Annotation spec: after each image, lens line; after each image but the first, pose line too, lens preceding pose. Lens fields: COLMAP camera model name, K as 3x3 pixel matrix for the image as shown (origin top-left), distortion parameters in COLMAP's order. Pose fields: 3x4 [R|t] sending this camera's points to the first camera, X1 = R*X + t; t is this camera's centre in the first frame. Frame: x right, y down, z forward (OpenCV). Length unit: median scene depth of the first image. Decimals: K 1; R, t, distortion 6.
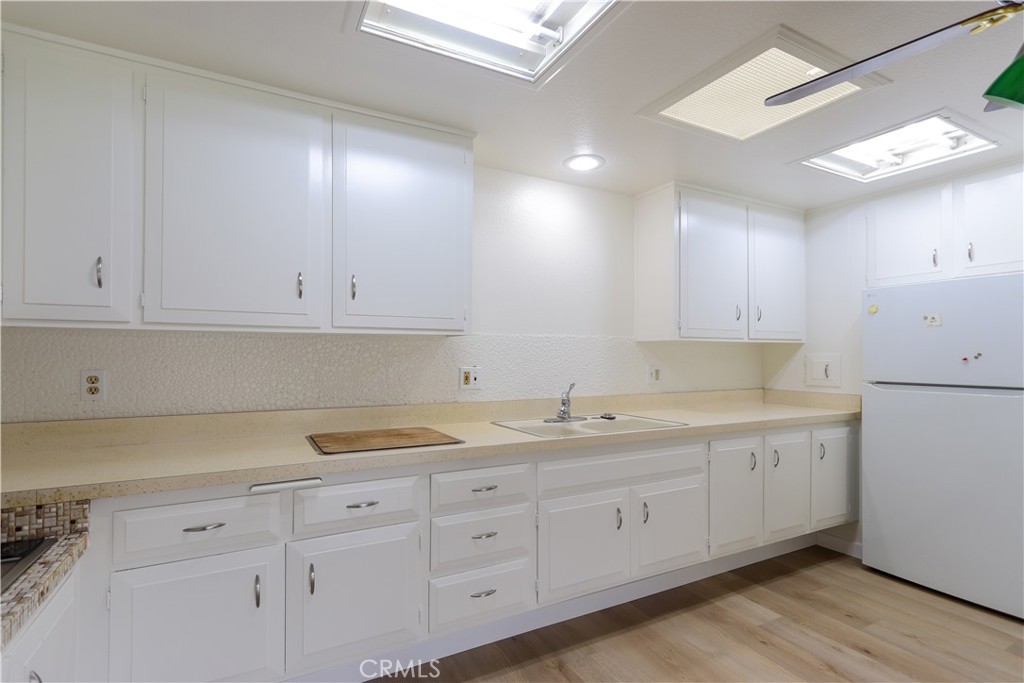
lens RADIAL K [[455.1, 0, 477.3], [0, 455.1, 352.8], [0, 0, 1]] dist [-0.000022, 0.000185]
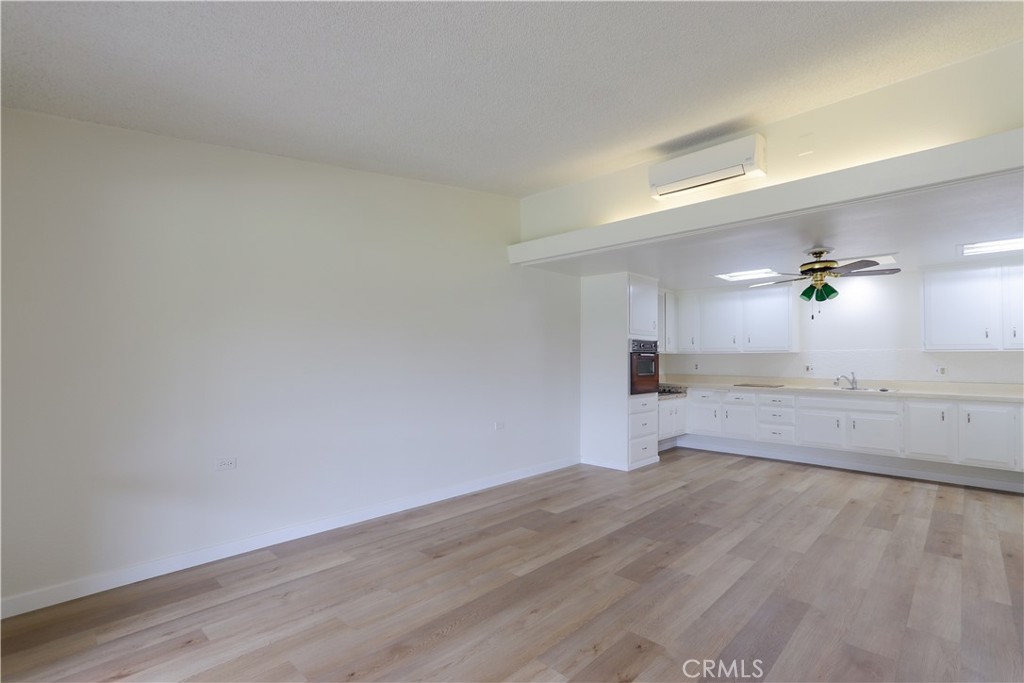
lens RADIAL K [[477.0, 0, 555.9], [0, 477.0, 352.1], [0, 0, 1]] dist [-0.002459, -0.000409]
pose [[0.389196, -0.011021, -0.921089, 1.955629], [0.009632, 0.999922, -0.007895, -0.029748], [0.921105, -0.005799, 0.389272, -1.365008]]
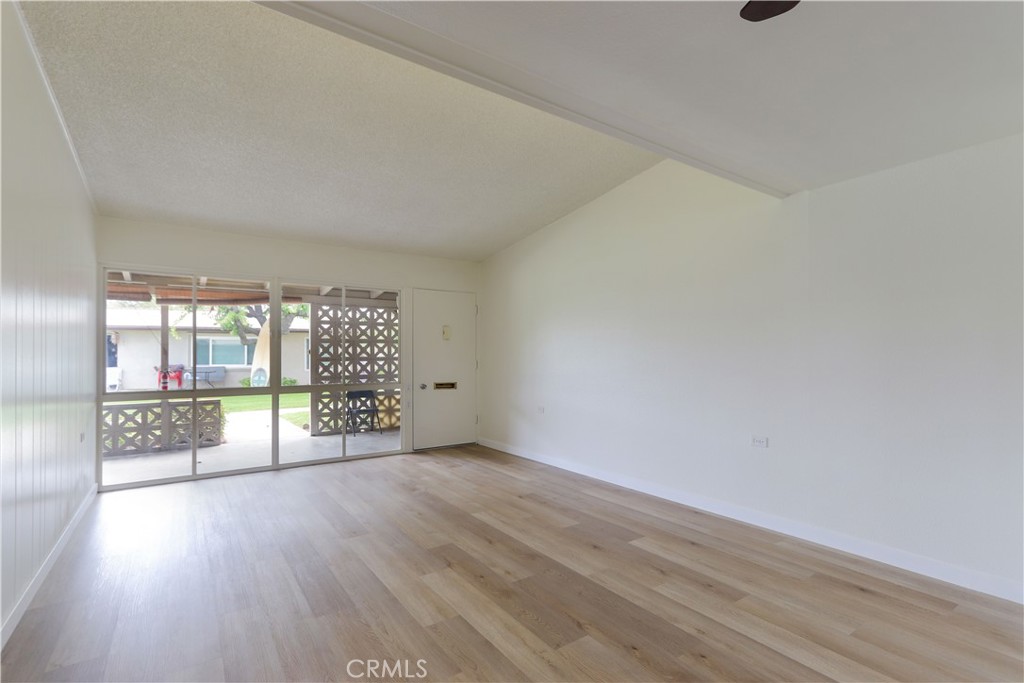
lens RADIAL K [[455.1, 0, 477.3], [0, 455.1, 352.8], [0, 0, 1]] dist [-0.000022, 0.000185]
pose [[-0.992526, 0.004186, -0.121961, 0.944899], [0.006252, 0.999843, -0.016562, 0.006783], [0.121873, -0.017201, -0.992397, 0.604051]]
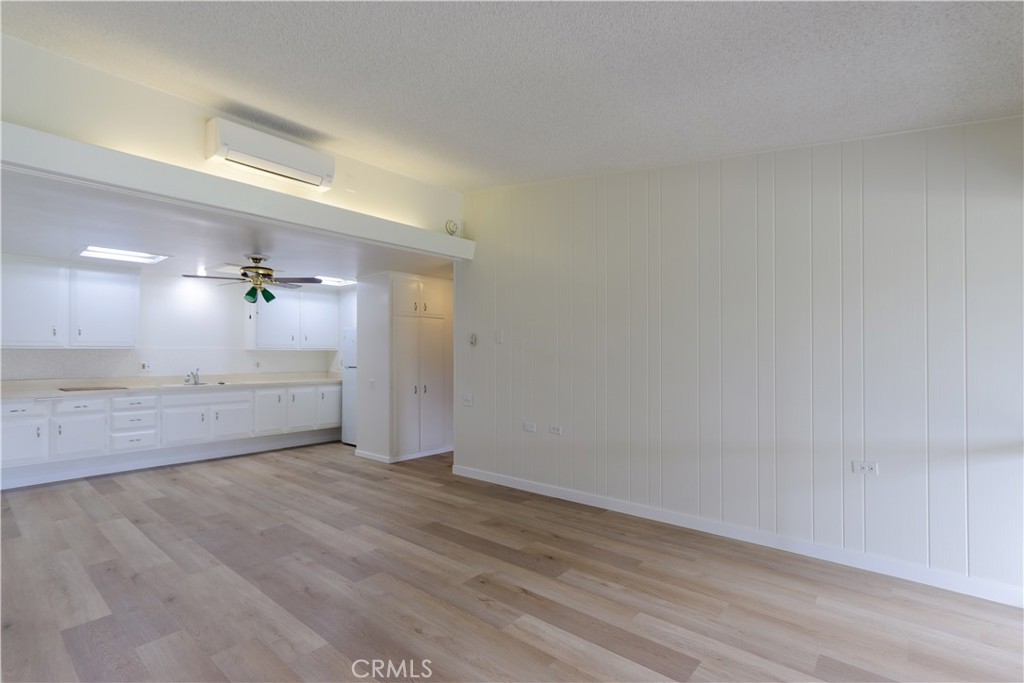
lens RADIAL K [[469.3, 0, 466.4], [0, 469.3, 352.2], [0, 0, 1]] dist [0.001587, 0.000555]
pose [[0.934781, 0.001637, 0.355220, 0.702059], [-0.003291, 0.999986, 0.004050, -0.033289], [-0.355208, -0.004955, 0.934774, -1.926086]]
